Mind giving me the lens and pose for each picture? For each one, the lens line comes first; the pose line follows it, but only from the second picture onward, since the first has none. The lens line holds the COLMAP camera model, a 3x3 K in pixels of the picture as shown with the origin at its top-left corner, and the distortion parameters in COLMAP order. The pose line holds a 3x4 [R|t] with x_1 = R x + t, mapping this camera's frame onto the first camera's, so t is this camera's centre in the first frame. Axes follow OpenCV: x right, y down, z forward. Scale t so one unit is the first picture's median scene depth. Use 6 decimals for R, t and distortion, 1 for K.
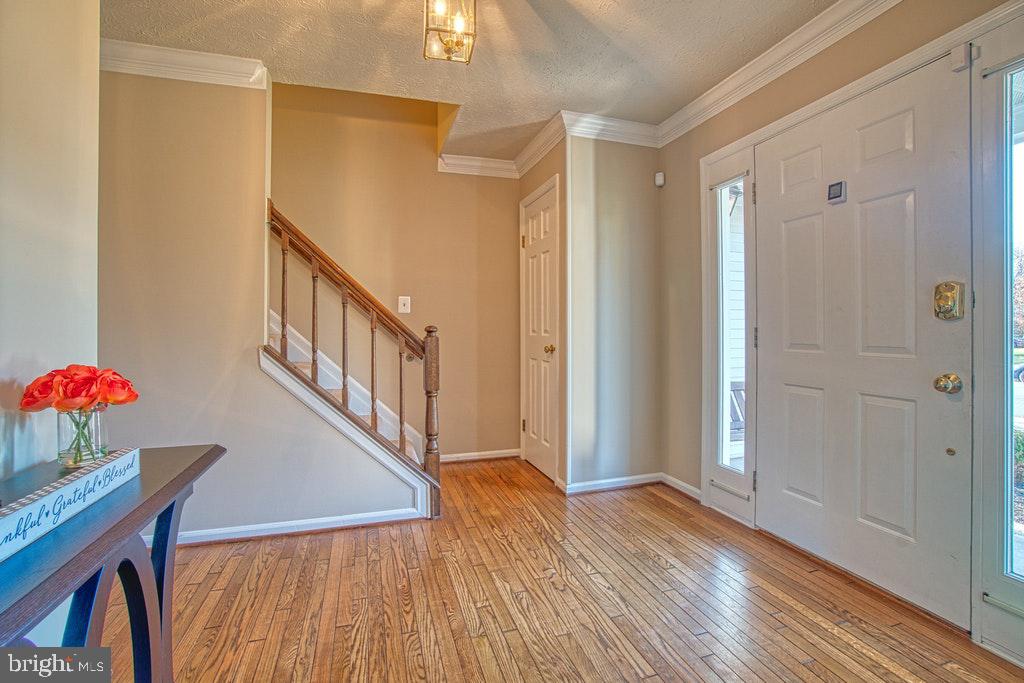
lens RADIAL K [[453.0, 0, 512.0], [0, 453.0, 341.5], [0, 0, 1]] dist [-0.064781, 0.025986]
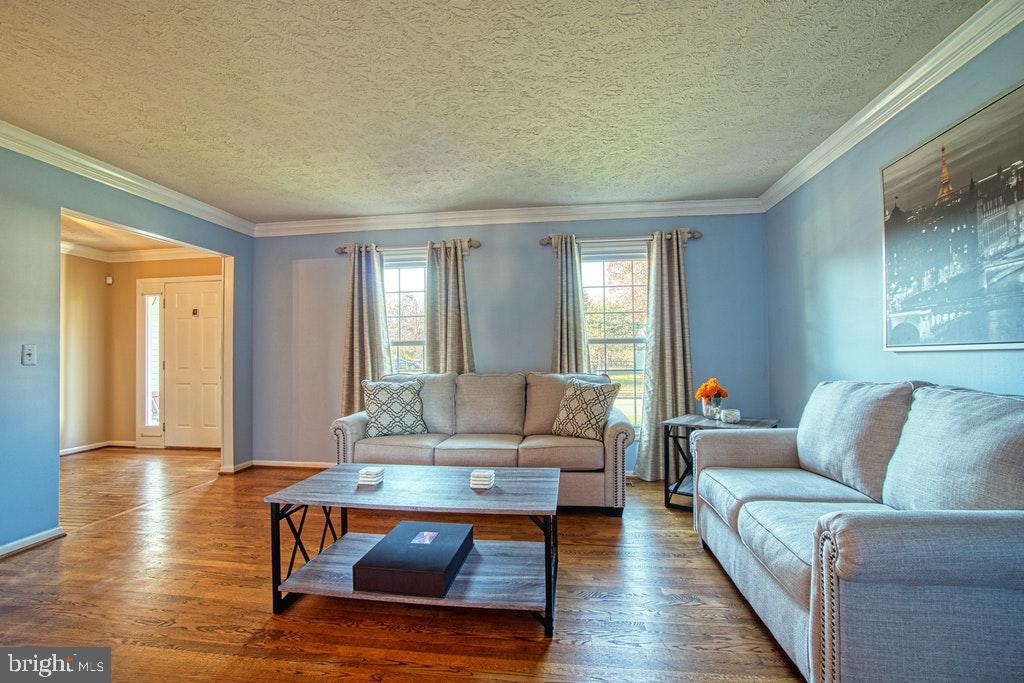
lens RADIAL K [[453.0, 0, 512.0], [0, 453.0, 341.5], [0, 0, 1]] dist [-0.064781, 0.025986]
pose [[0.404112, 0.027376, 0.914300, -0.709544], [0.025996, 0.998805, -0.041396, 0.010059], [-0.914340, 0.040497, 0.402917, -1.377358]]
